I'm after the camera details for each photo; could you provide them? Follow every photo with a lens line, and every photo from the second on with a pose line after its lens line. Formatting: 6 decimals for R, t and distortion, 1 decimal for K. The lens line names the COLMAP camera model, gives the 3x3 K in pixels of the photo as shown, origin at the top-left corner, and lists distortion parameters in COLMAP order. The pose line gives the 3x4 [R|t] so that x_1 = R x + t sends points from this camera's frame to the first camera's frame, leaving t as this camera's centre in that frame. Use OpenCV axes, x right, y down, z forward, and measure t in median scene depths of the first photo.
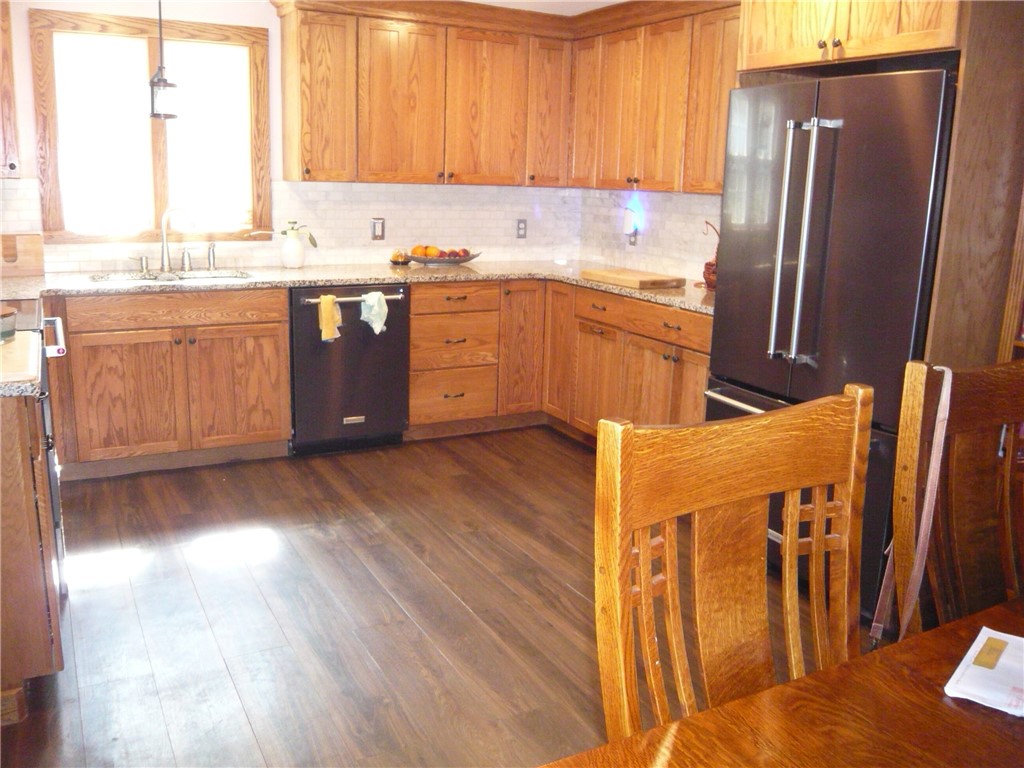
lens RADIAL K [[869.7, 0, 509.6], [0, 869.7, 385.6], [0, 0, 1]] dist [-0.097993, 0.039994]
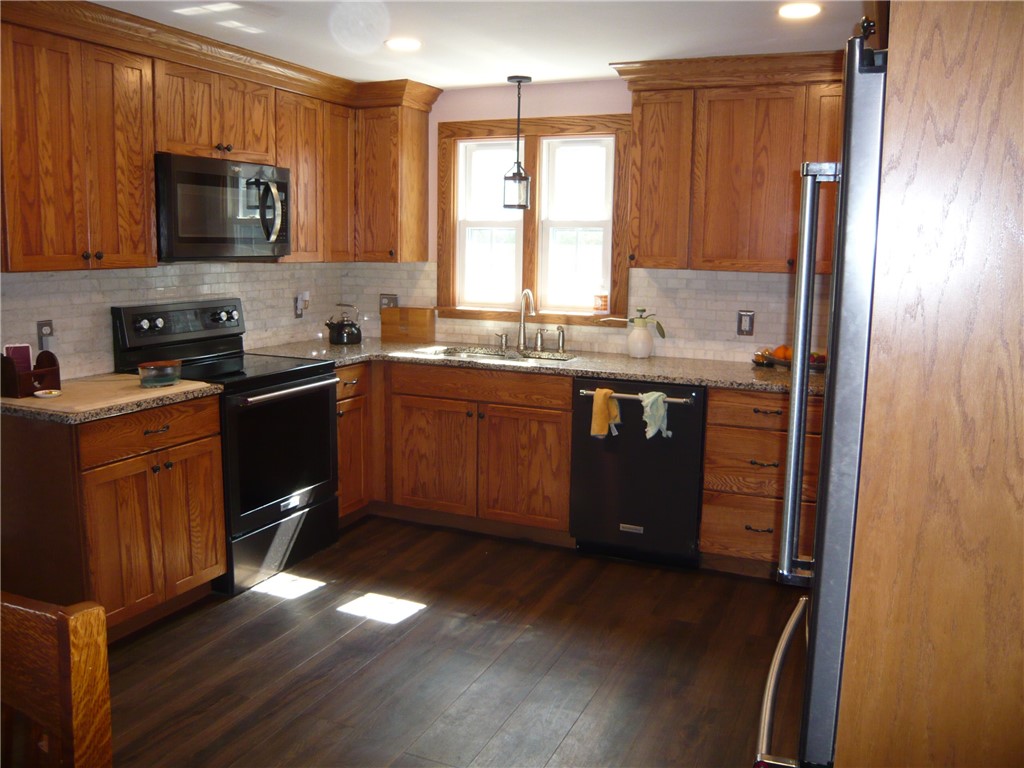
lens RADIAL K [[869.7, 0, 508.5], [0, 869.7, 377.6], [0, 0, 1]] dist [-0.097993, 0.039994]
pose [[0.606394, 0.100522, -0.788785, 0.458255], [-0.179528, 0.983672, -0.012657, -0.084359], [0.774633, 0.149284, 0.614539, 0.333910]]
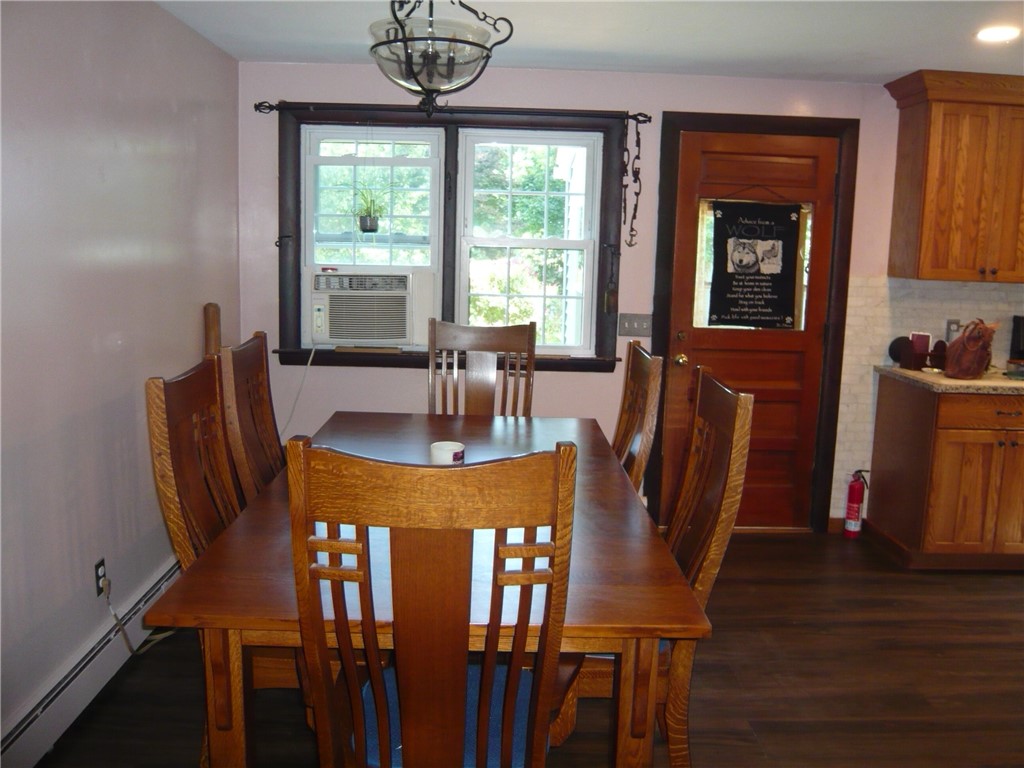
lens RADIAL K [[869.7, 0, 512.7], [0, 869.7, 384.6], [0, 0, 1]] dist [-0.097993, 0.039994]
pose [[-0.458425, 0.098171, -0.883294, 0.940958], [-0.244197, 0.941712, 0.231401, -0.116297], [0.854525, 0.321778, -0.407732, 0.562015]]
